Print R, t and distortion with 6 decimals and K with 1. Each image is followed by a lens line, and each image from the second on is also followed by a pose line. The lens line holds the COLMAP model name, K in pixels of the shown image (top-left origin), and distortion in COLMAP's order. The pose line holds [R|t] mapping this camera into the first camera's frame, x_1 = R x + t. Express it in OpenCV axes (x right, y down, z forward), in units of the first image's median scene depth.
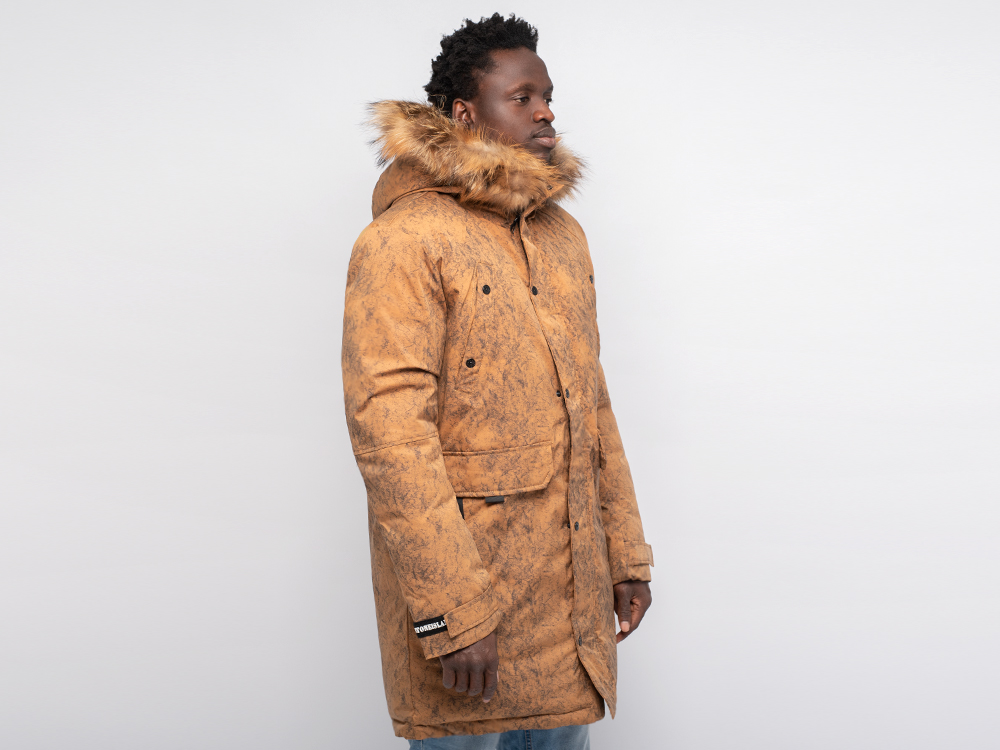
lens RADIAL K [[1459.9, 0, 500.0], [0, 1459.9, 375.0], [0, 0, 1]] dist [-0.449473, 0.004361]
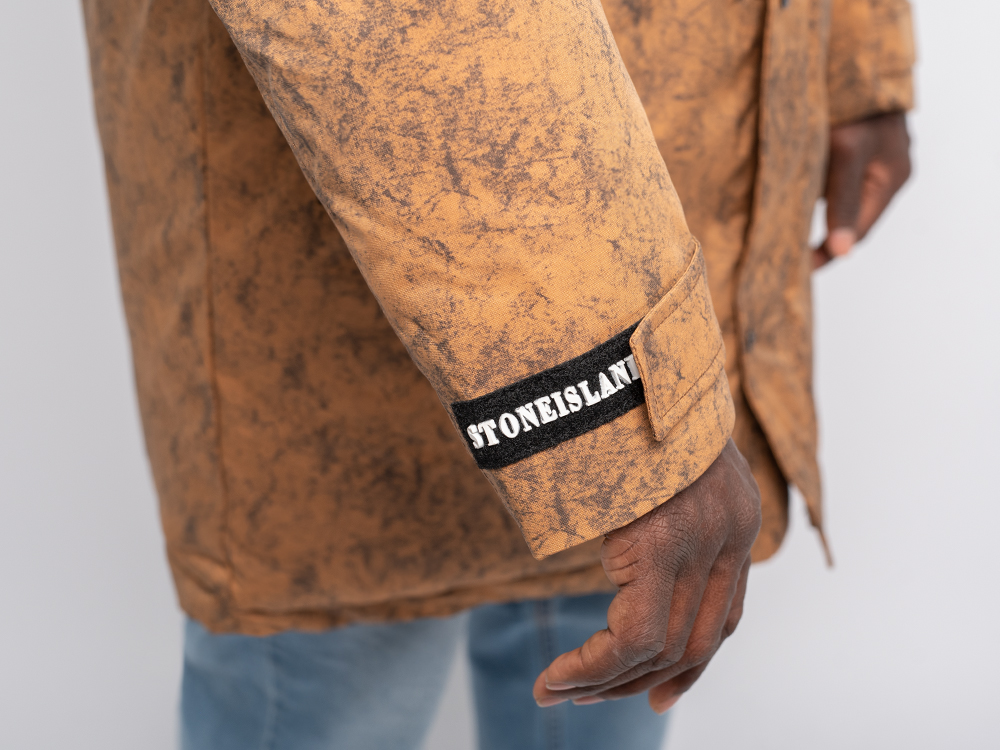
lens RADIAL K [[1459.9, 0, 500.0], [0, 1459.9, 375.0], [0, 0, 1]] dist [-0.449473, 0.004361]
pose [[0.949915, -0.159215, 0.268910, -0.112796], [0.089414, 0.962981, 0.254308, 0.114283], [-0.299445, -0.217527, 0.928986, 0.801264]]
